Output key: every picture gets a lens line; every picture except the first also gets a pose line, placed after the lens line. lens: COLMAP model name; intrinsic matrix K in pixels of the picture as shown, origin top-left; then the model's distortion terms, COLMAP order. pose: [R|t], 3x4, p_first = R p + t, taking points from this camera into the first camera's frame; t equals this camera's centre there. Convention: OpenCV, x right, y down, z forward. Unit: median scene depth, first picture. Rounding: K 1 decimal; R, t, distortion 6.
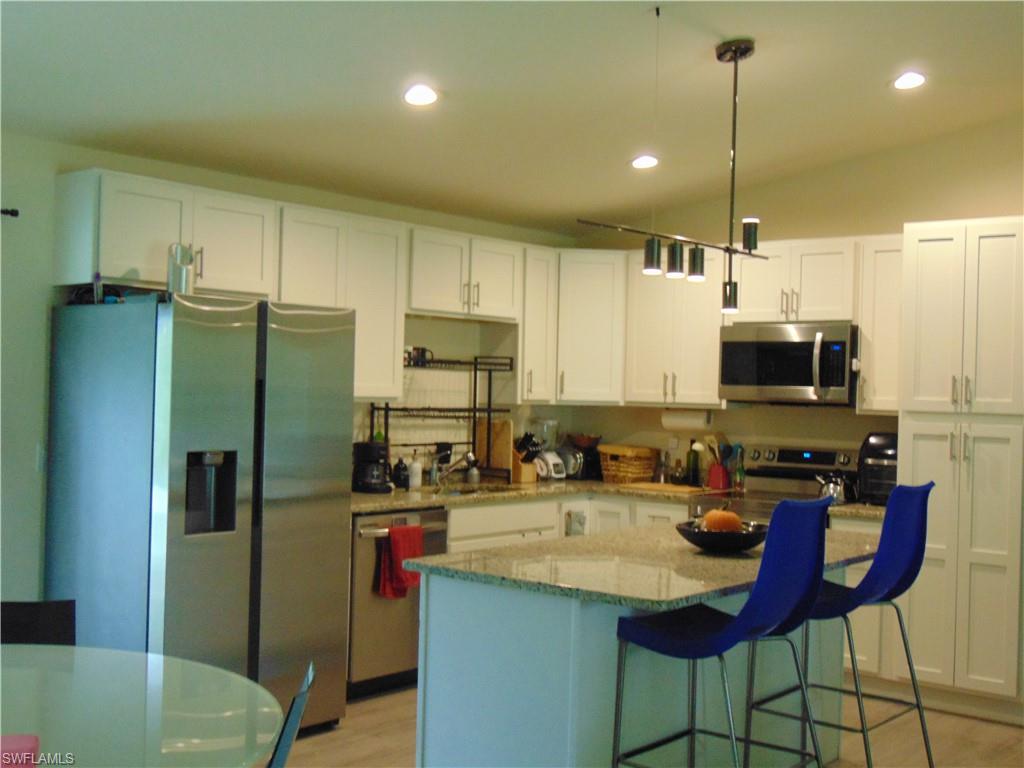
lens RADIAL K [[1227.1, 0, 512.3], [0, 1227.1, 385.1], [0, 0, 1]] dist [0.086834, 0.000000]
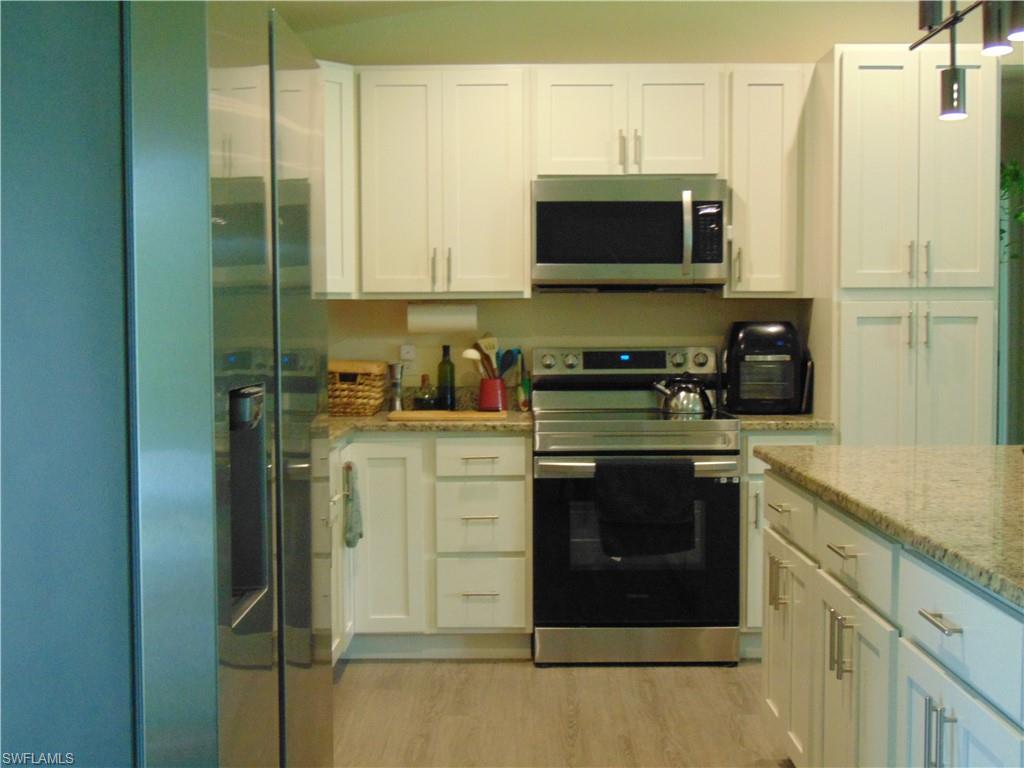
lens RADIAL K [[1227.1, 0, 513.5], [0, 1227.1, 382.8], [0, 0, 1]] dist [0.086834, 0.000000]
pose [[0.757631, -0.057505, 0.650145, -0.302943], [0.020451, 0.997714, 0.064414, 0.022298], [-0.652362, -0.035506, 0.757075, 0.469710]]
